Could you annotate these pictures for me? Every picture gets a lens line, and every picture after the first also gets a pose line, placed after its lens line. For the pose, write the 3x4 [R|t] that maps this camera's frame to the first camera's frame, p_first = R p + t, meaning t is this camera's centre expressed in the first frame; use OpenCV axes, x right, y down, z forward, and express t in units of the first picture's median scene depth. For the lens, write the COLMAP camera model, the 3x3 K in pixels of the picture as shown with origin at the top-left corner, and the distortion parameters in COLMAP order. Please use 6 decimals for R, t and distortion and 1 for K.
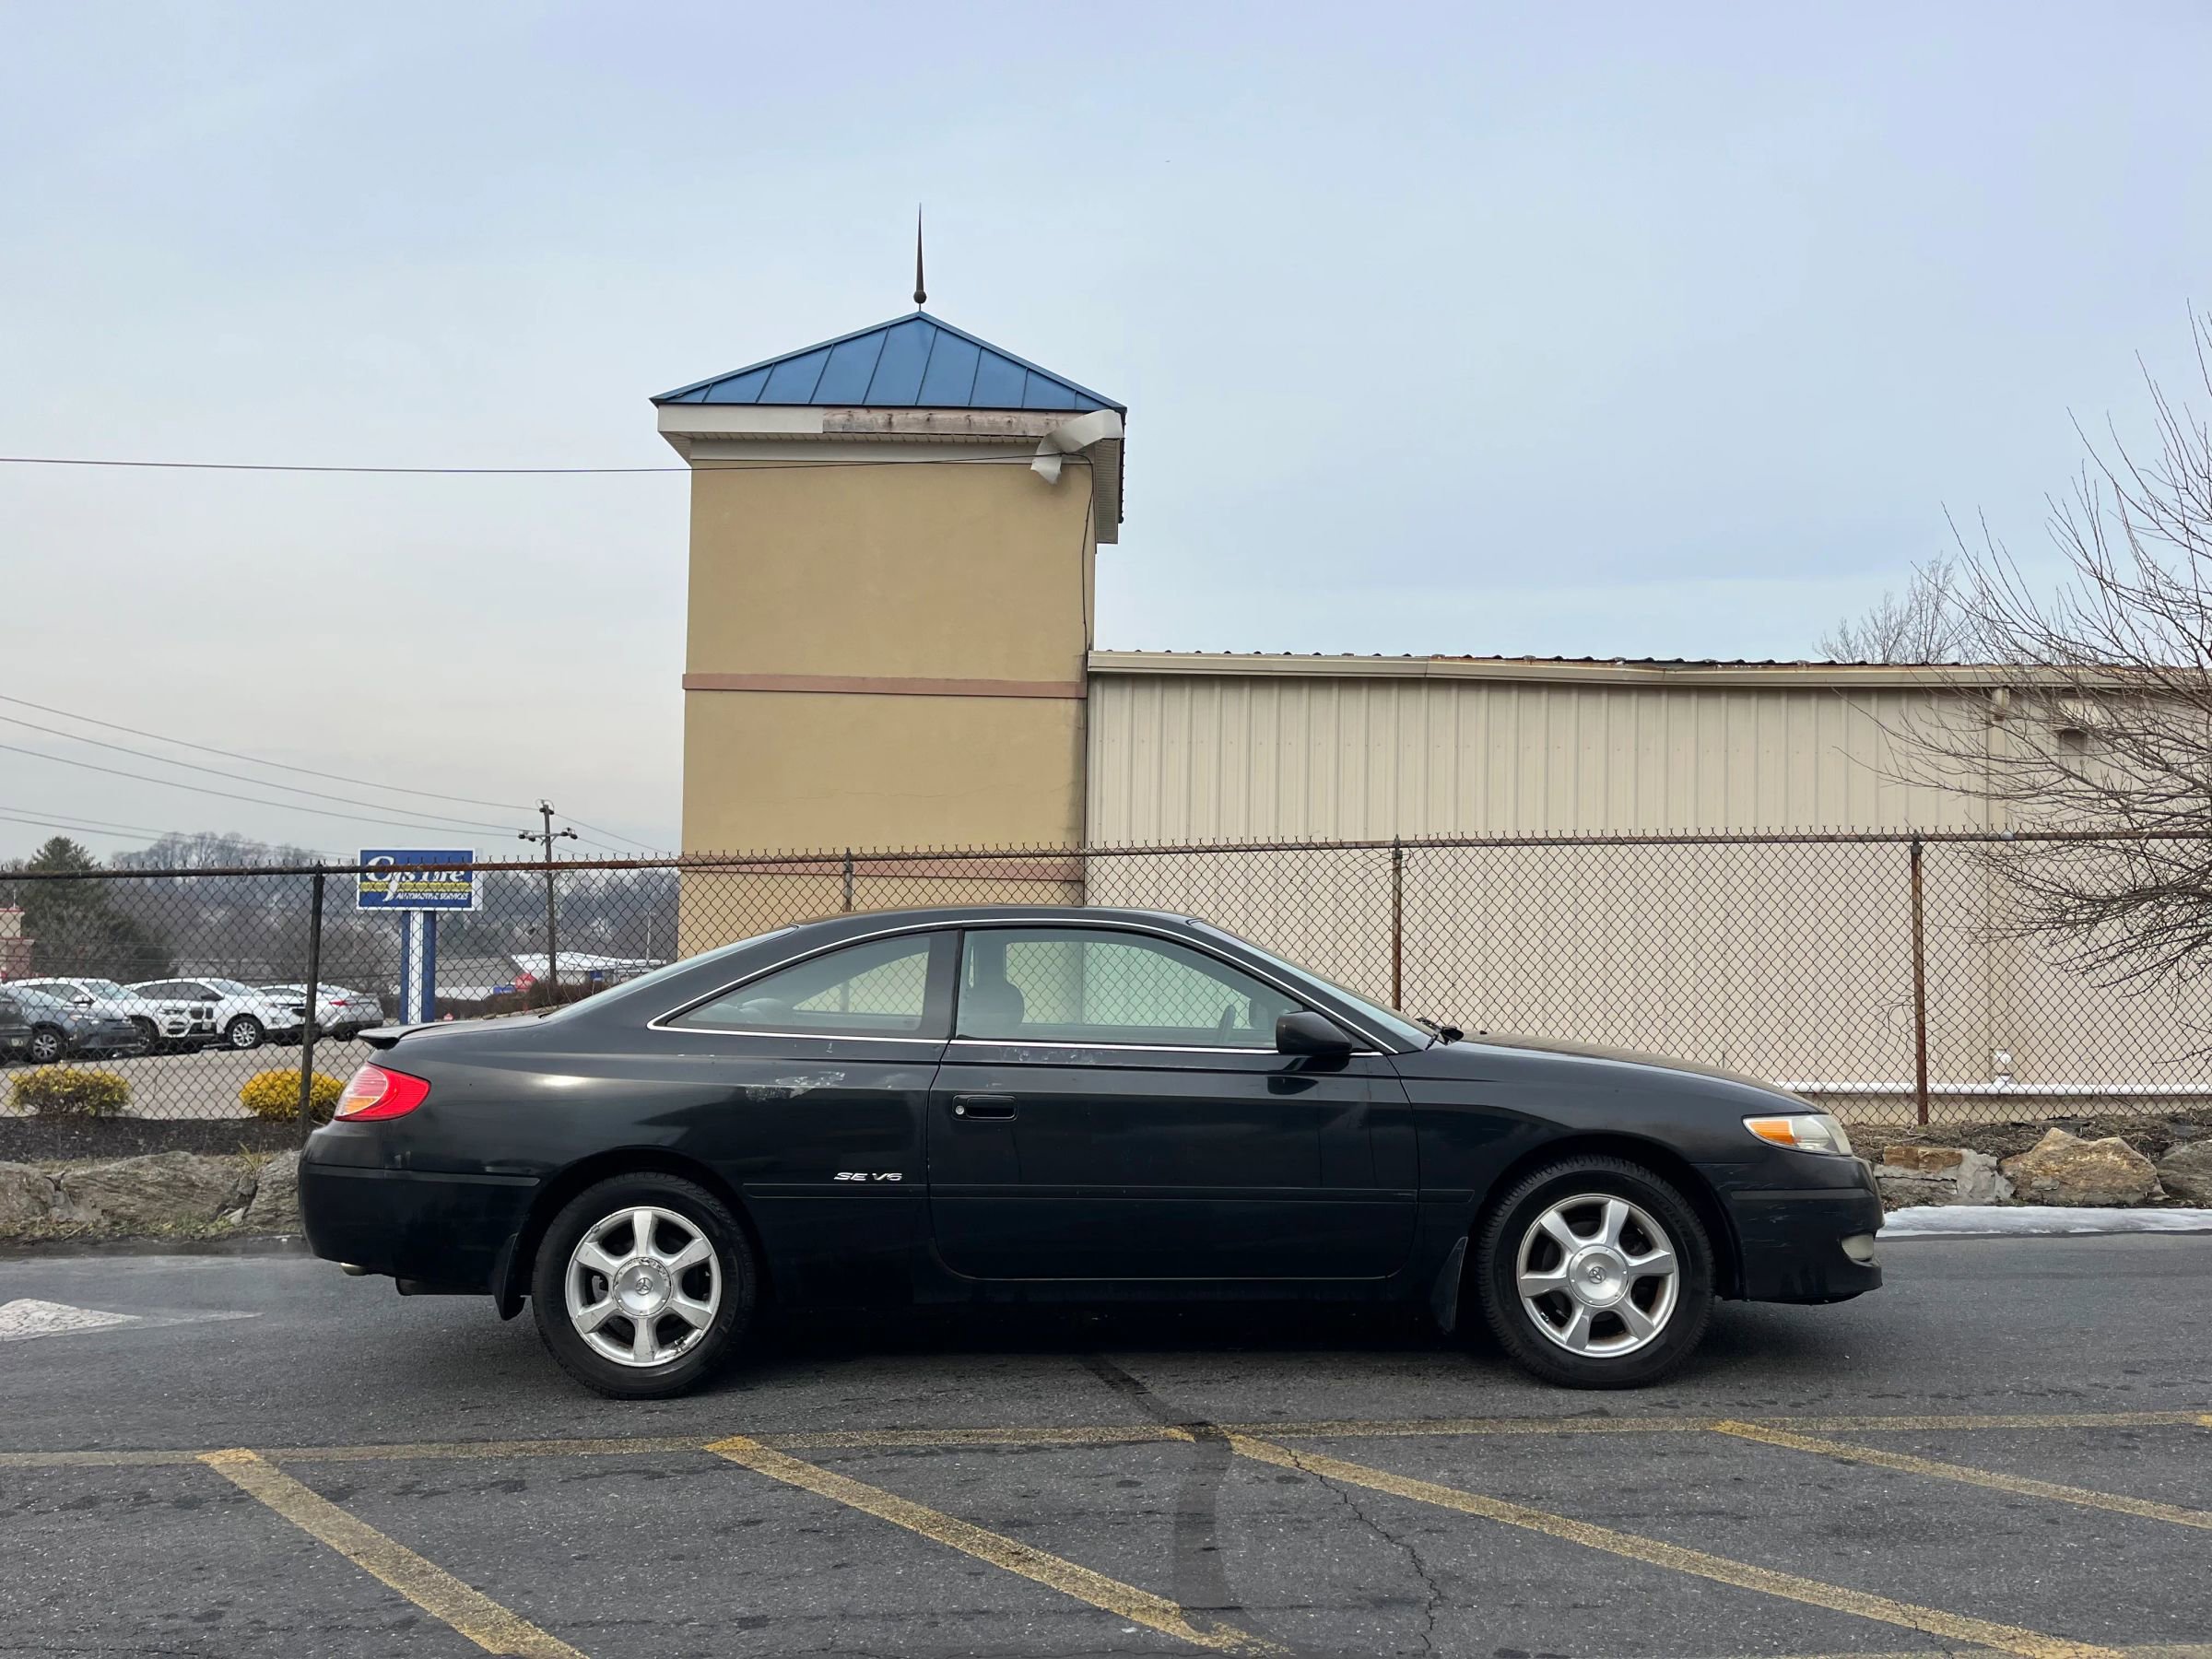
lens RADIAL K [[1664.3, 0, 1092.3], [0, 1664.3, 840.5], [0, 0, 1]] dist [0.076101, -0.099128]
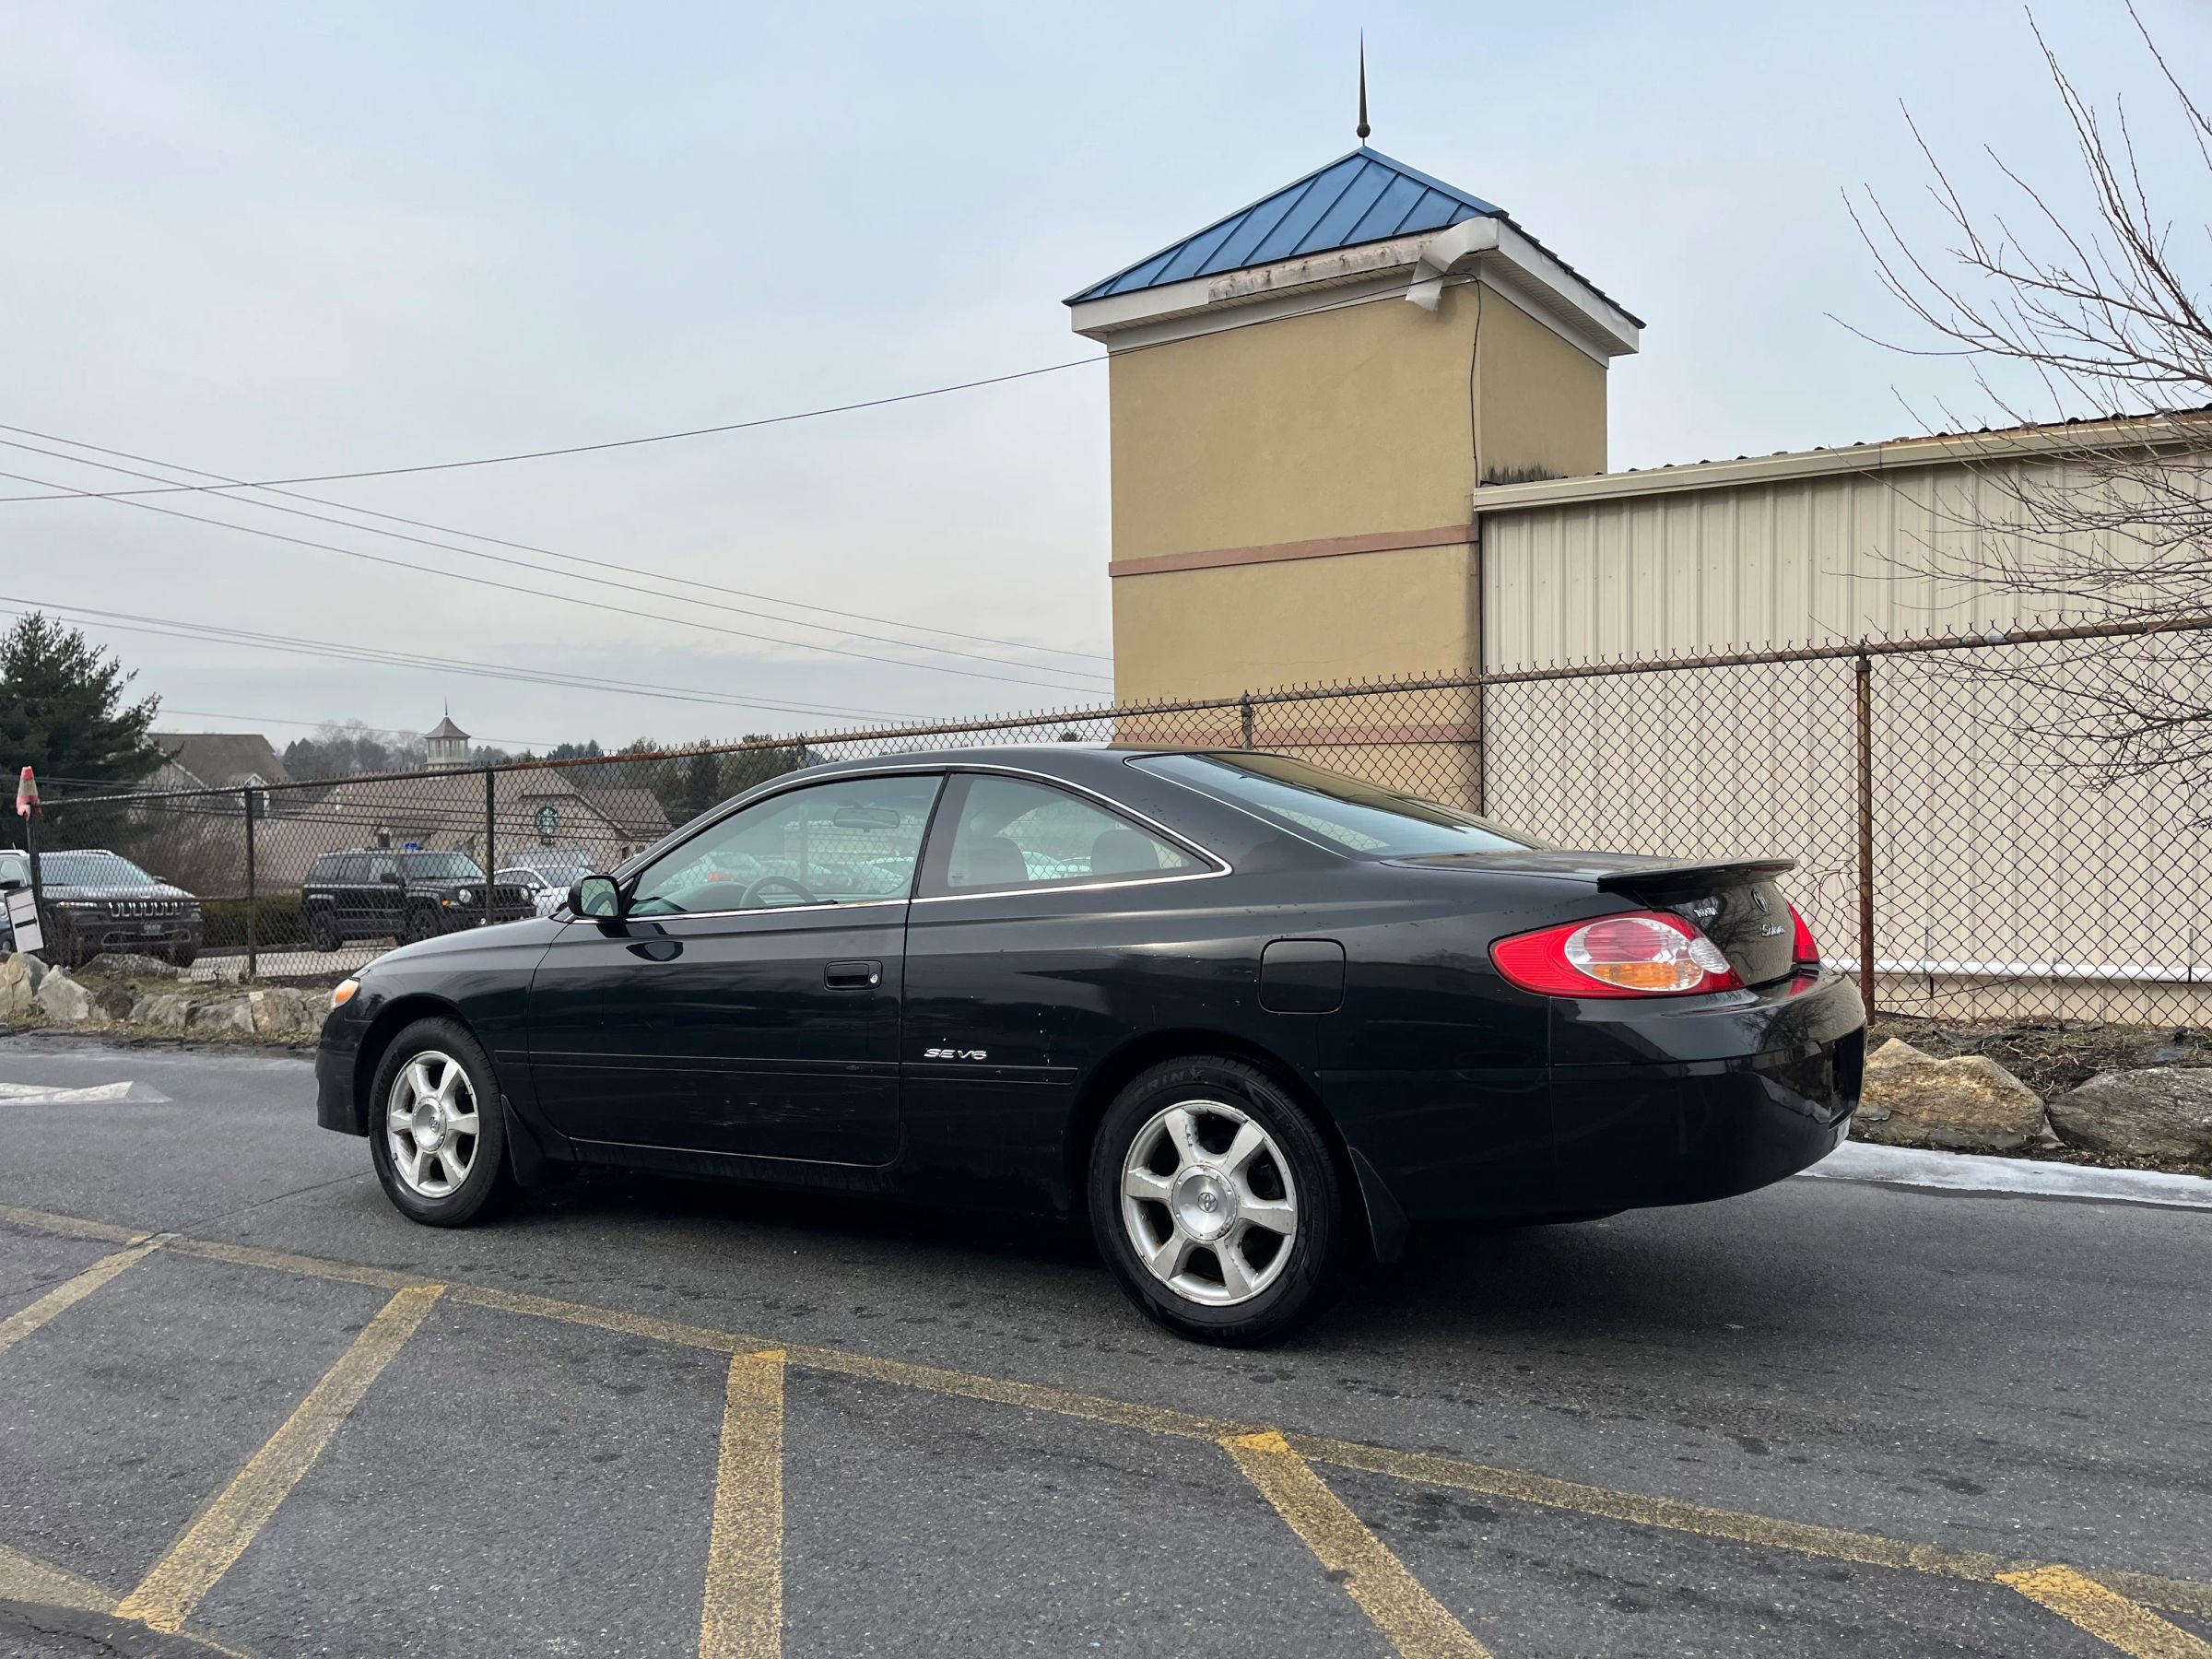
lens RADIAL K [[1664.3, 0, 1088.5], [0, 1664.3, 840.4], [0, 0, 1]] dist [0.076101, -0.099128]
pose [[0.842238, -0.012826, -0.538954, 0.603084], [0.055838, 0.996416, 0.063546, 0.015867], [0.536207, -0.083615, 0.839935, 0.180476]]
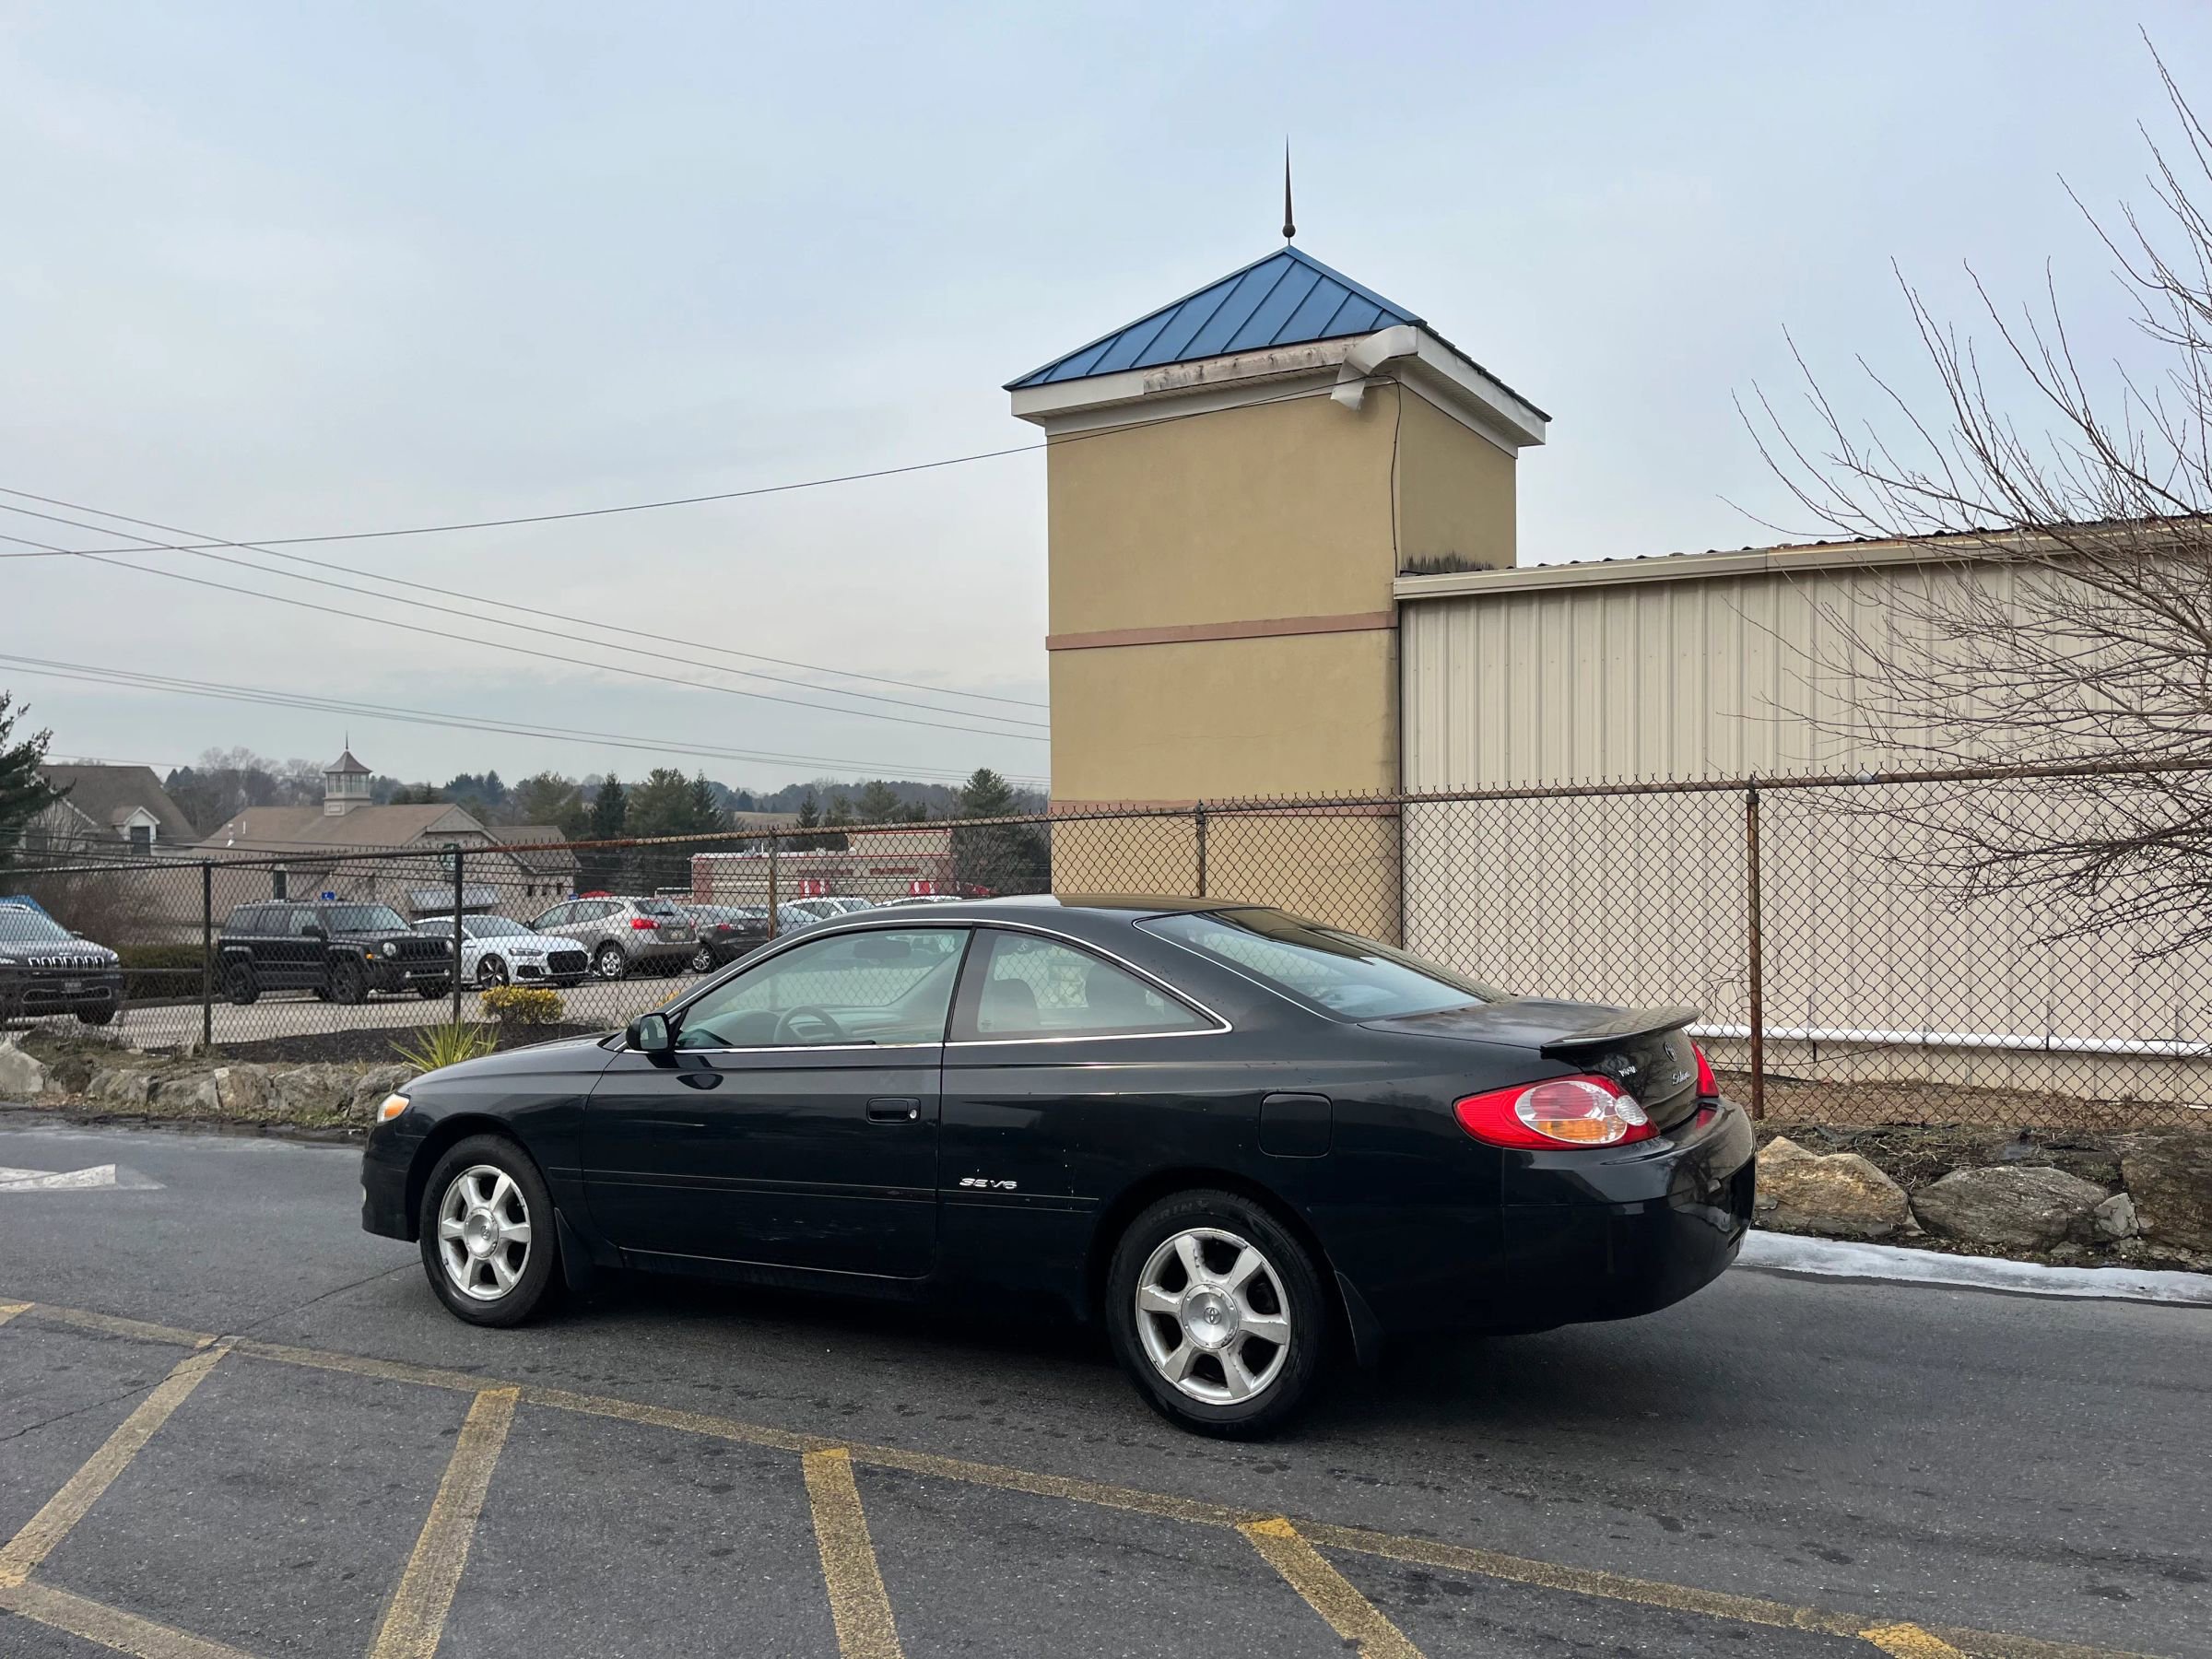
lens RADIAL K [[1664.3, 0, 1105.6], [0, 1664.3, 843.1], [0, 0, 1]] dist [0.076101, -0.099128]
pose [[0.875003, -0.017940, -0.483785, 0.613850], [0.046897, 0.997754, 0.047822, -0.027749], [0.481841, -0.064532, 0.873879, 0.106899]]
